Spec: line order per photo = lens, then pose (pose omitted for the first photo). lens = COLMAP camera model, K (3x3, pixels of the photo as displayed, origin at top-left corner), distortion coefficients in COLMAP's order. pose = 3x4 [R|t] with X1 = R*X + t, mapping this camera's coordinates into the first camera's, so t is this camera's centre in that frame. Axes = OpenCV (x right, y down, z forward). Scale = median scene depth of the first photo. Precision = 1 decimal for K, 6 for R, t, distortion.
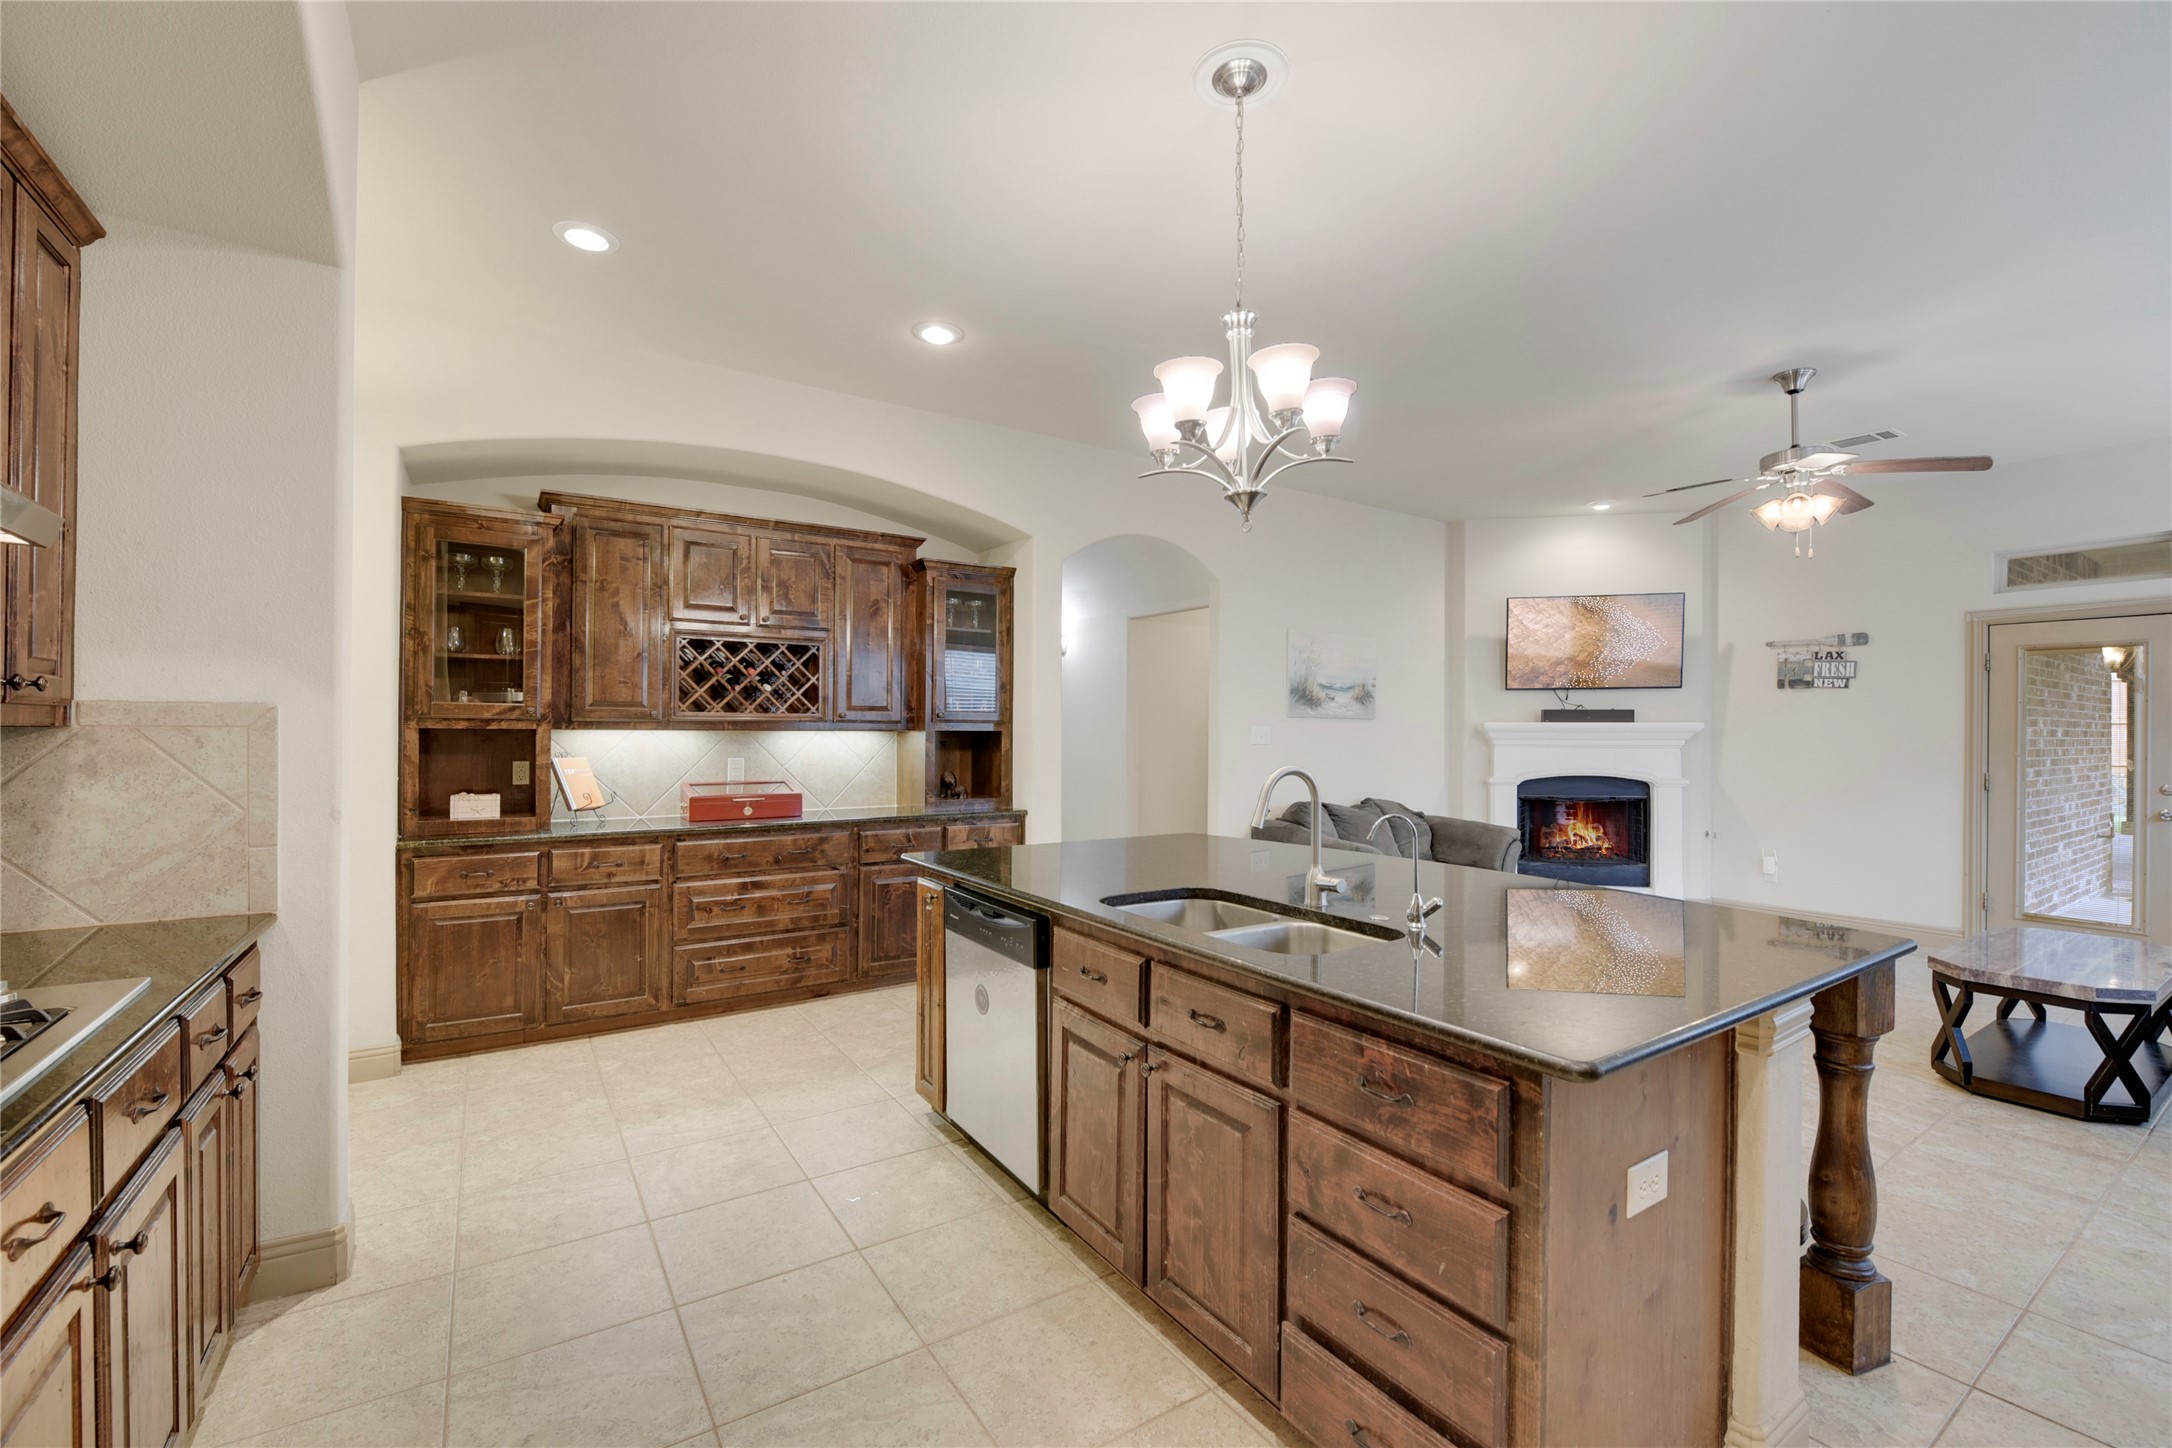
lens RADIAL K [[923.9, 0, 1075.7], [0, 923.9, 742.4], [0, 0, 1]] dist [-0.022029, -0.000308]
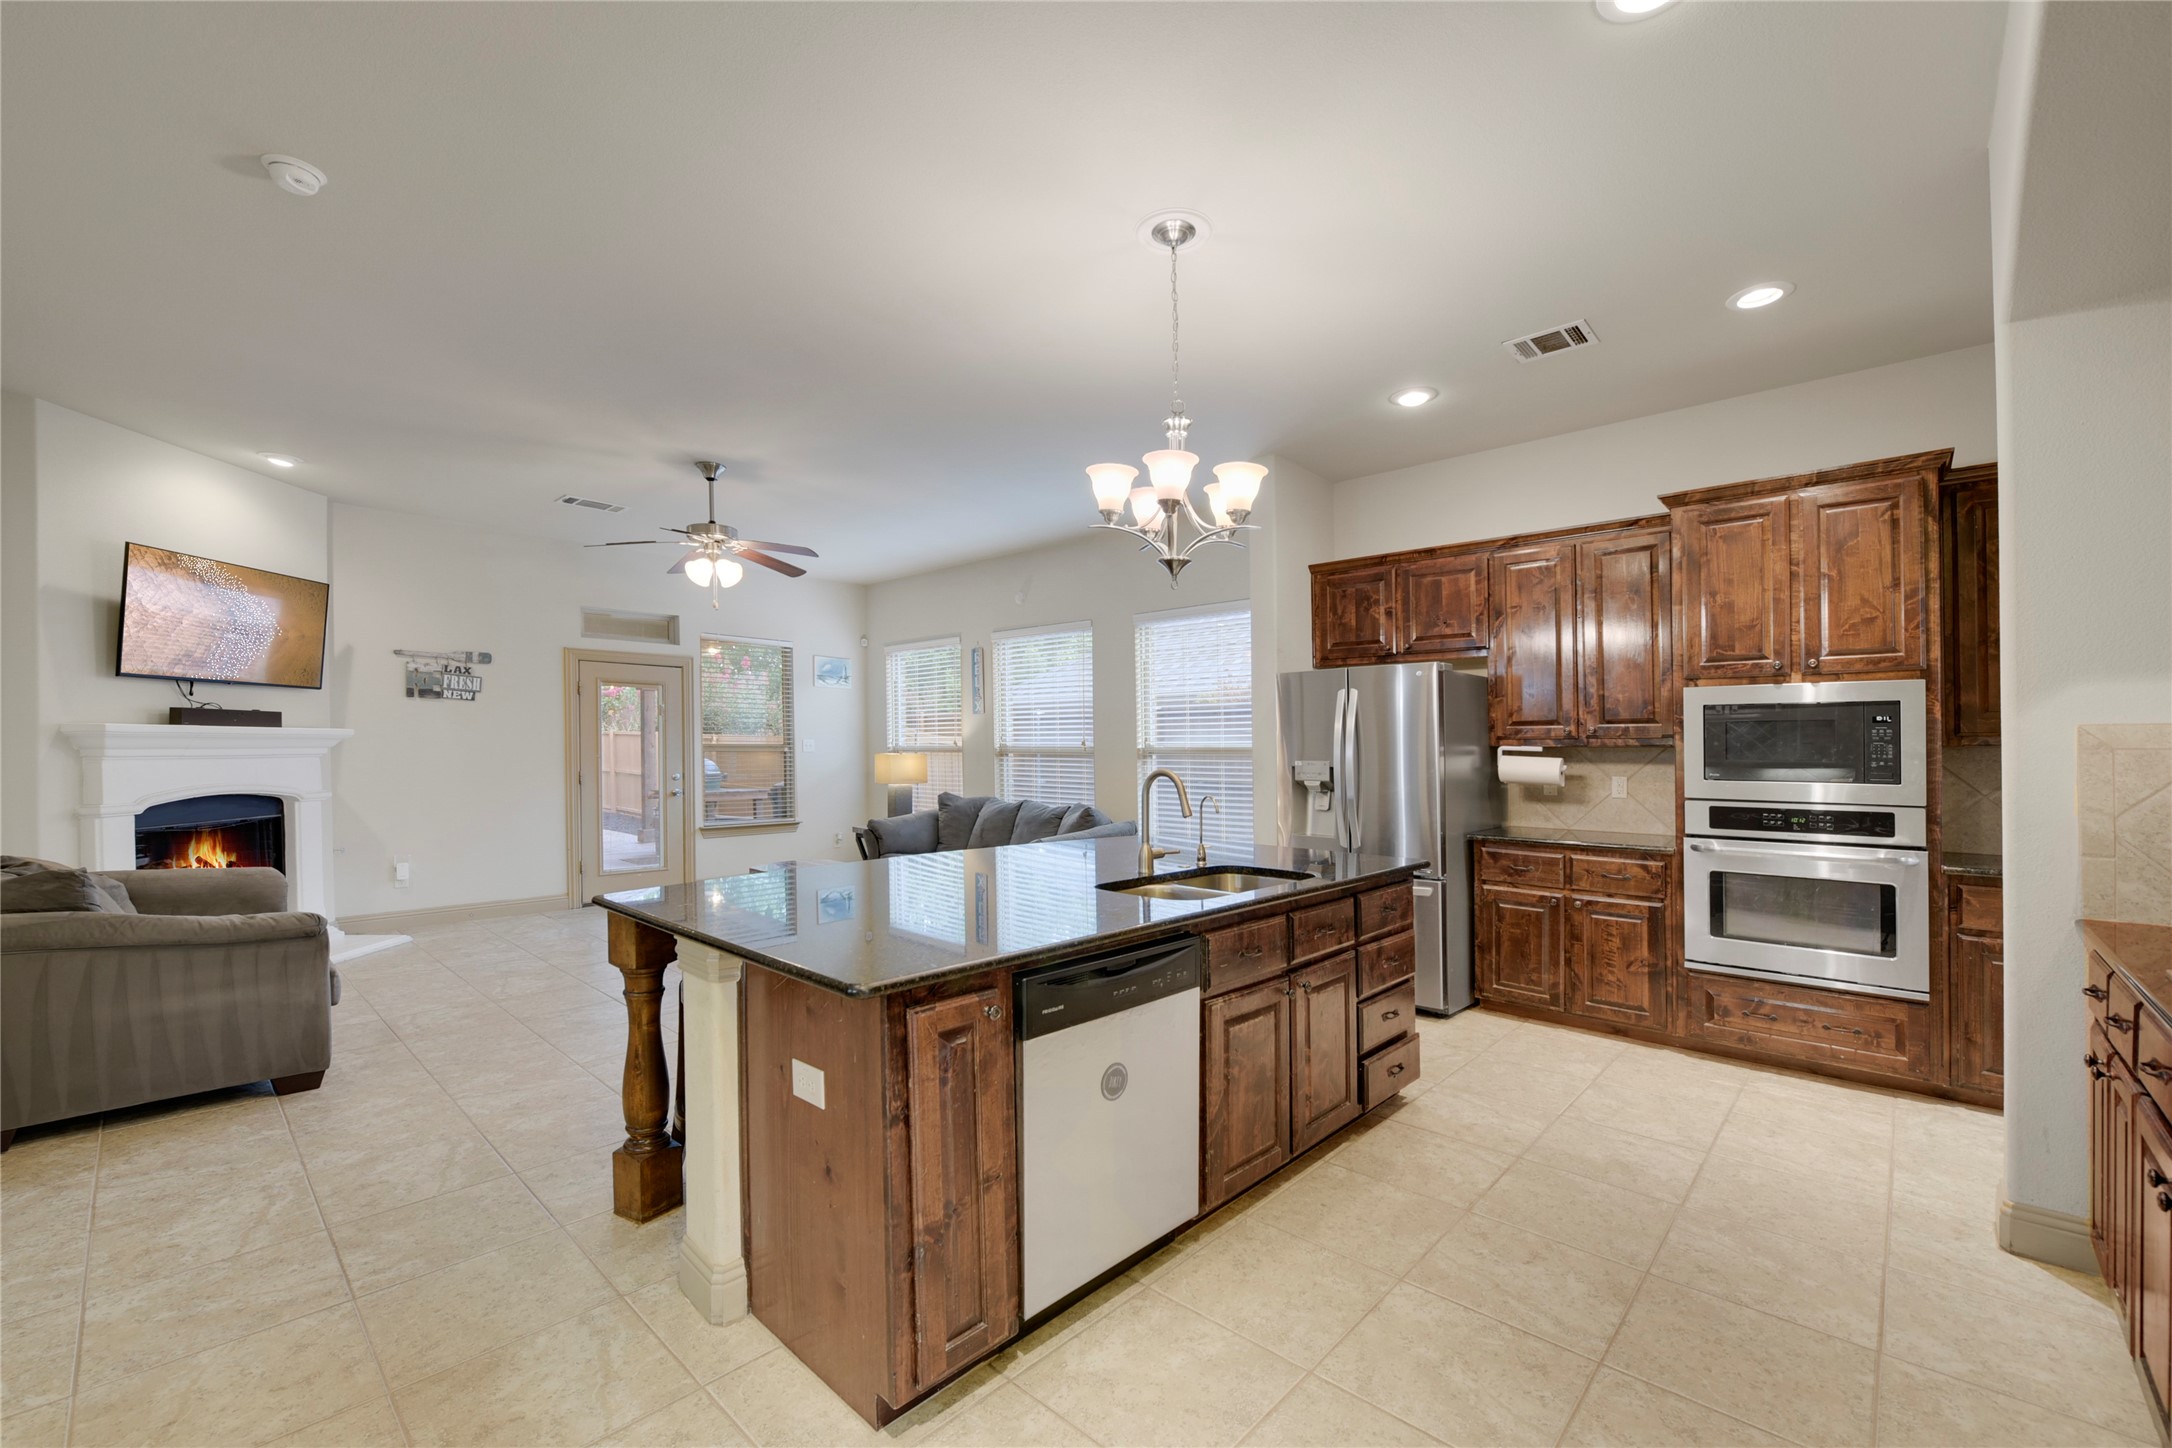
lens RADIAL K [[833.0, 0, 1095.1], [0, 833.0, 762.0], [0, 0, 1]] dist [-0.001599, -0.003350]
pose [[-0.265701, -0.020696, 0.963833, -0.379774], [0.001388, 0.999760, 0.021850, -0.006365], [-0.964054, 0.007143, -0.265609, 0.588402]]
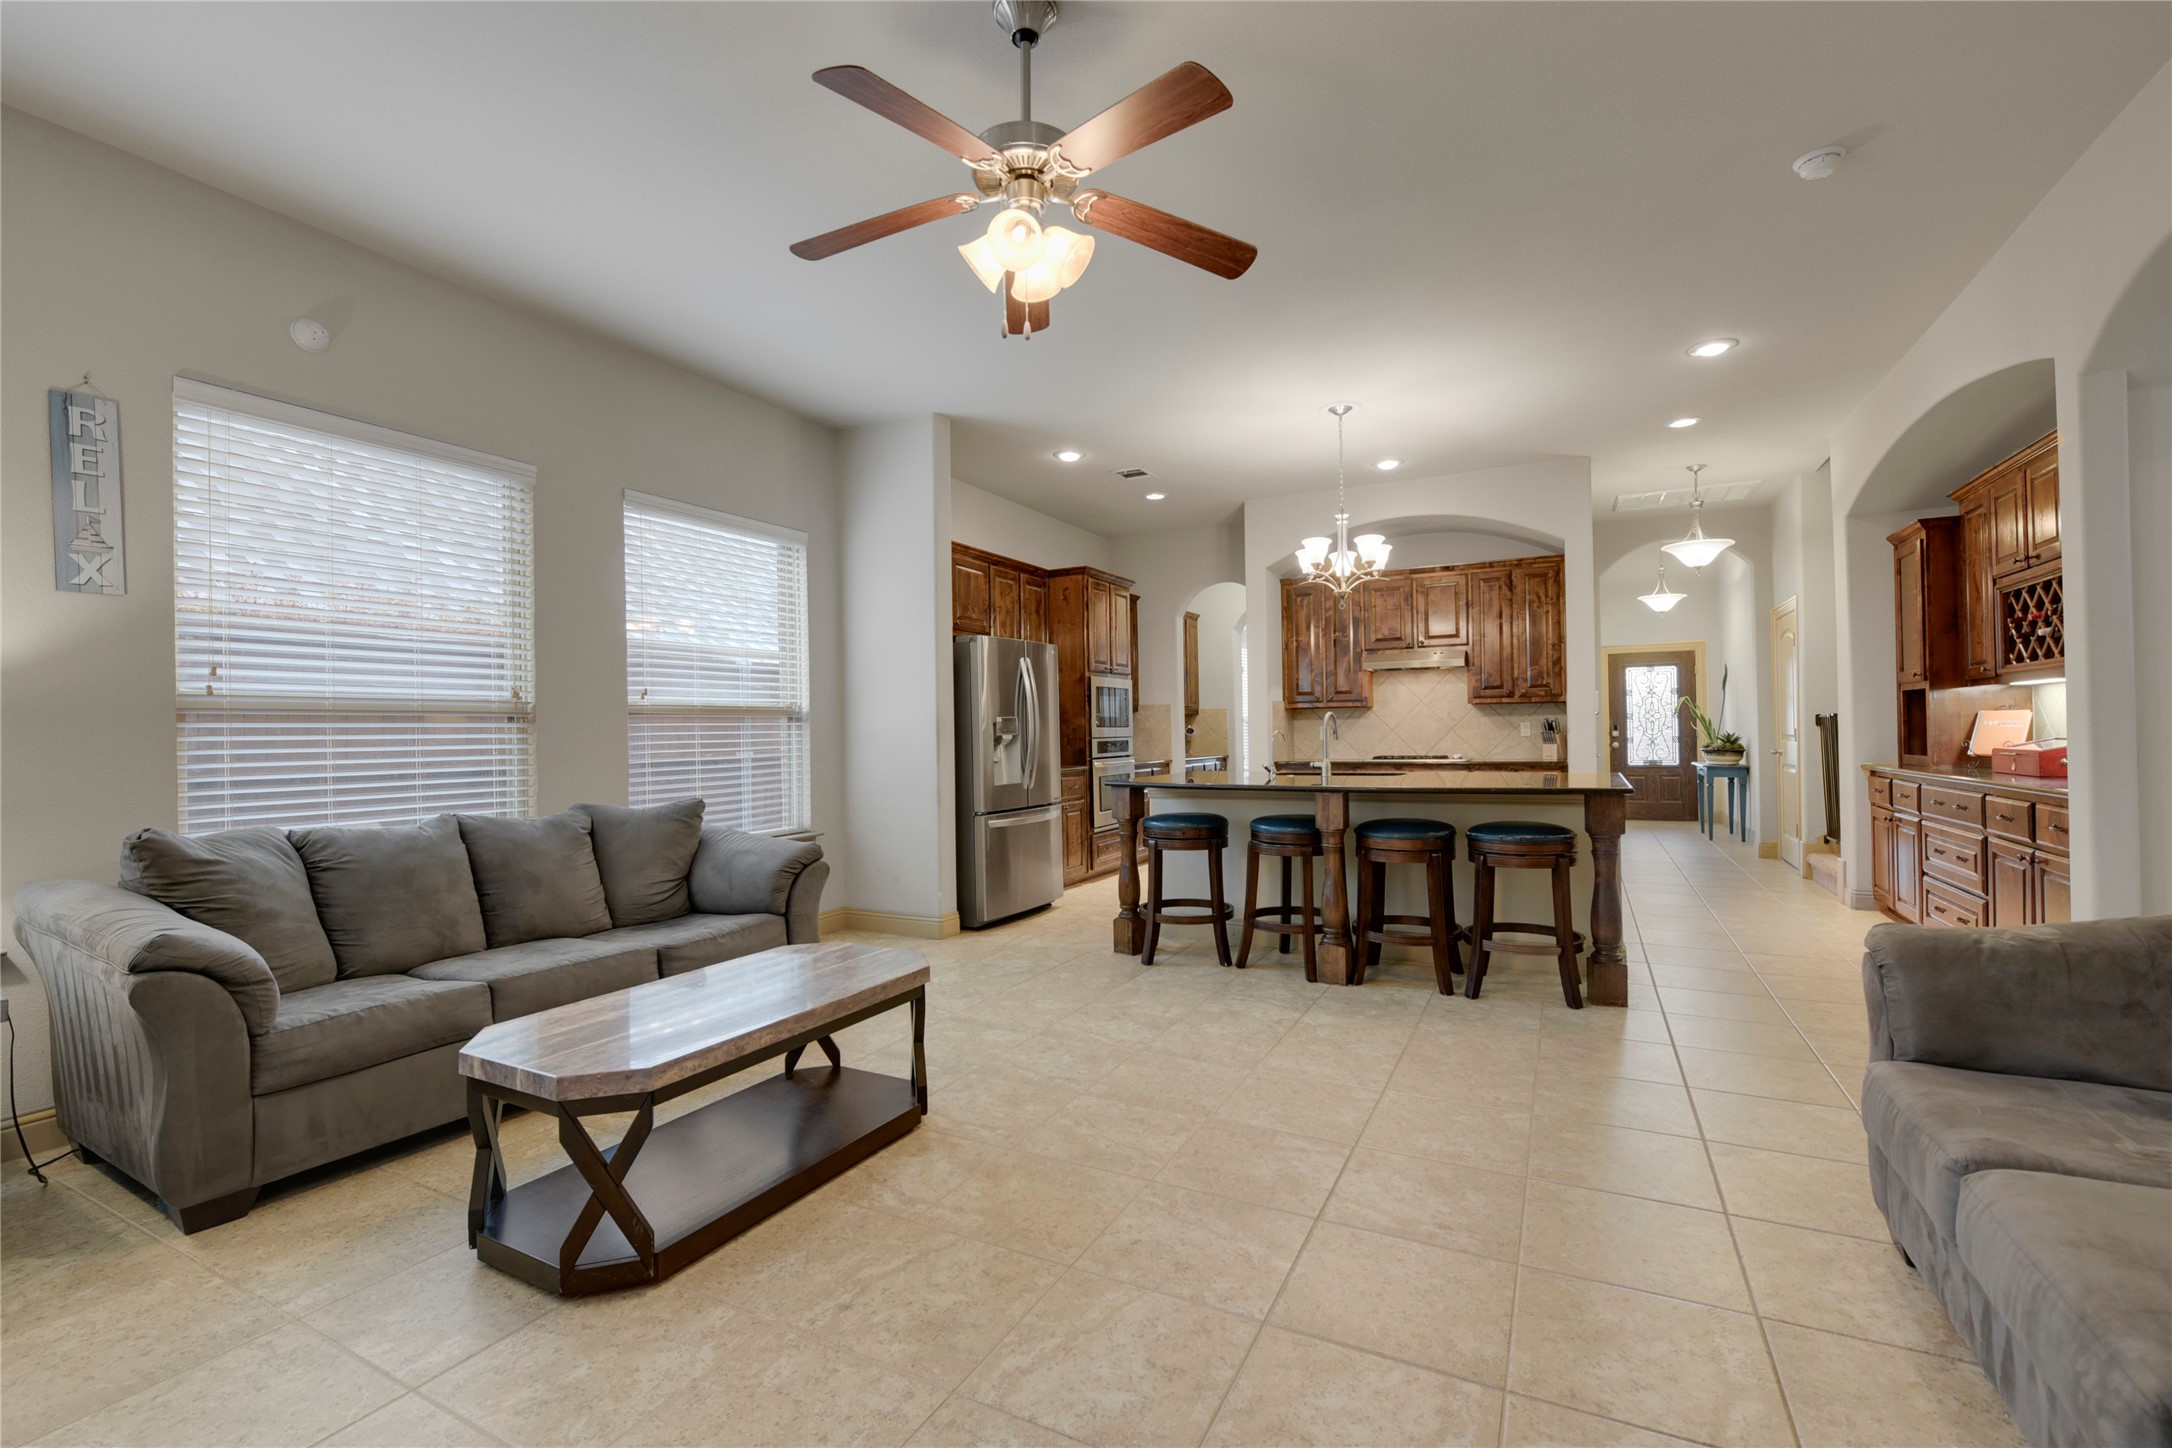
lens RADIAL K [[931.2, 0, 1092.3], [0, 931.2, 723.5], [0, 0, 1]] dist [-0.009319, -0.000569]
pose [[-0.871059, 0.004780, -0.491155, 0.772572], [0.007671, 0.999963, -0.003873, 0.022388], [0.491119, -0.007142, -0.871063, 1.125488]]
